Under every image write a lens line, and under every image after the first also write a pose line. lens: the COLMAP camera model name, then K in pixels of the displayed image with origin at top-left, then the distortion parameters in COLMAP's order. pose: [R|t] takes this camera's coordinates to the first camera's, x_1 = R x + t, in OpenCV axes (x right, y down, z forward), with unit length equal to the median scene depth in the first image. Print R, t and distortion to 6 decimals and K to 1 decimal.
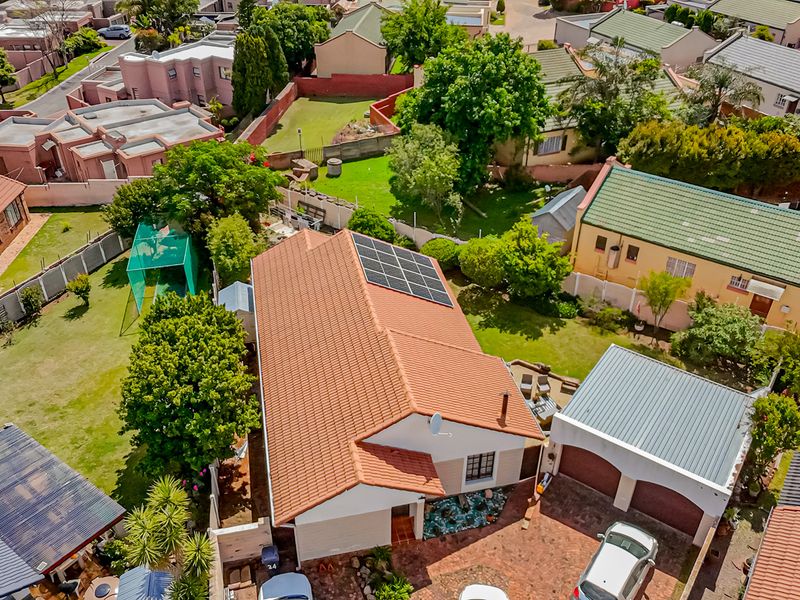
lens RADIAL K [[680.0, 0, 403.6], [0, 680.0, 299.3], [0, 0, 1]] dist [-0.008965, 0.032385]
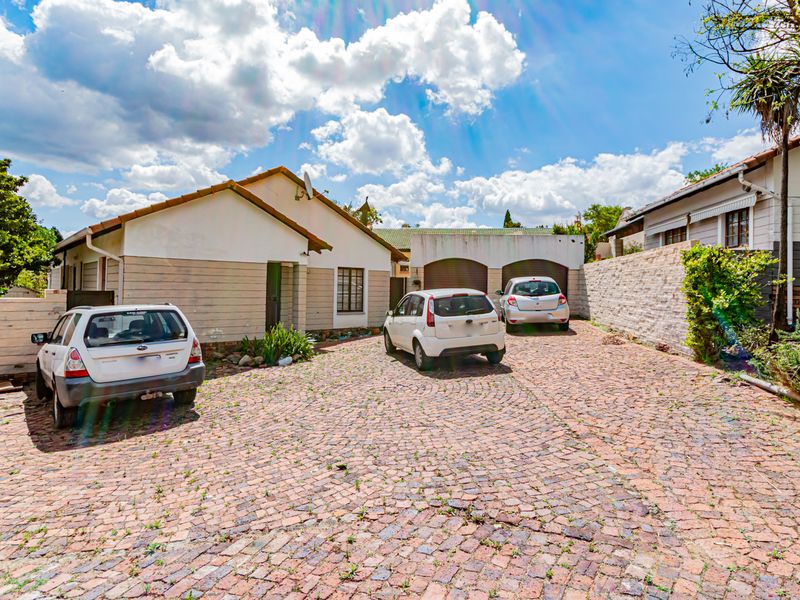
lens RADIAL K [[464.1, 0, 400.0], [0, 464.1, 300.0], [0, 0, 1]] dist [0.003844, 0.000736]
pose [[0.884394, -0.008775, 0.466659, -0.077171], [0.258591, 0.841560, -0.474245, 0.373357], [-0.388560, 0.540093, 0.746539, 0.345621]]
